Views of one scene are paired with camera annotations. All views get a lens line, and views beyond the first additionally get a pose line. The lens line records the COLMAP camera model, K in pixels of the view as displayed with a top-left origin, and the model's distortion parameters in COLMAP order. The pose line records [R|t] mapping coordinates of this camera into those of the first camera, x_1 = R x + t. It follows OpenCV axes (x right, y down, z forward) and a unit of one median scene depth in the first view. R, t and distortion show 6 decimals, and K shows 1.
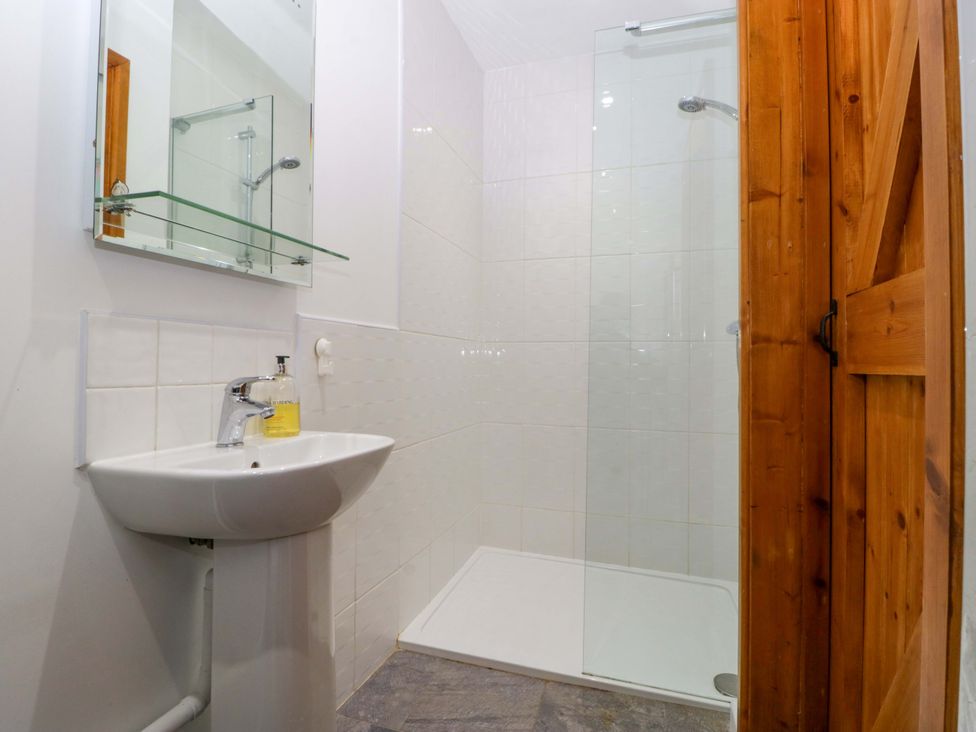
lens RADIAL K [[503.0, 0, 481.5], [0, 503.0, 356.1], [0, 0, 1]] dist [-0.000638, -0.012749]
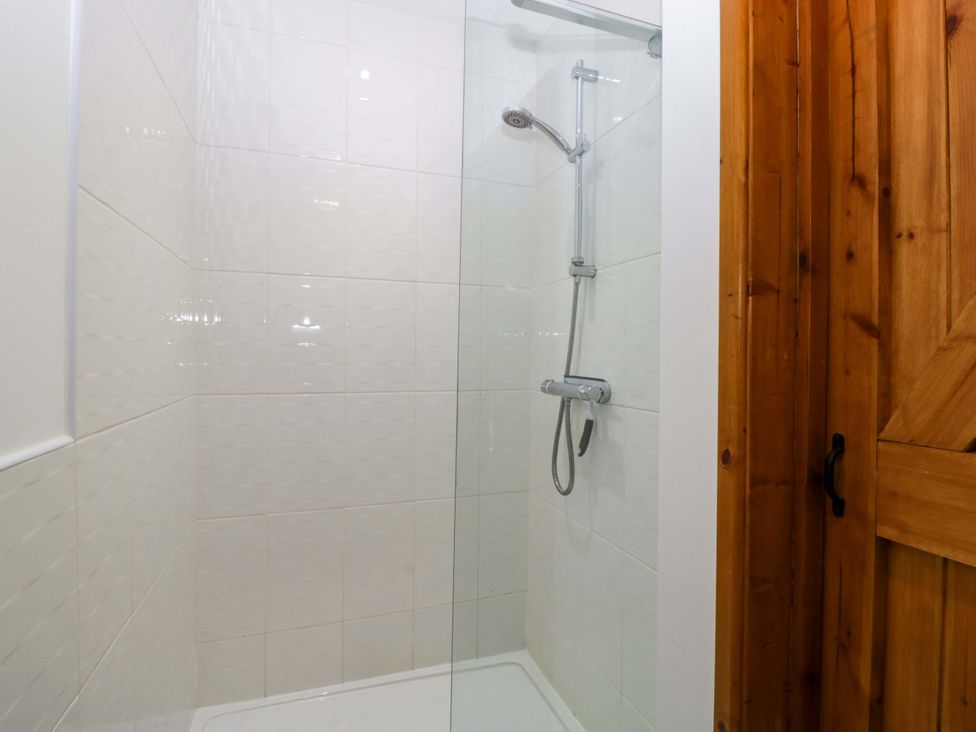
lens RADIAL K [[503.0, 0, 481.5], [0, 503.0, 356.1], [0, 0, 1]] dist [-0.000638, -0.012749]
pose [[0.793706, -0.005830, 0.608274, -0.230634], [-0.012238, 0.999599, 0.025550, -0.234452], [-0.608179, -0.027724, 0.793316, 0.661508]]
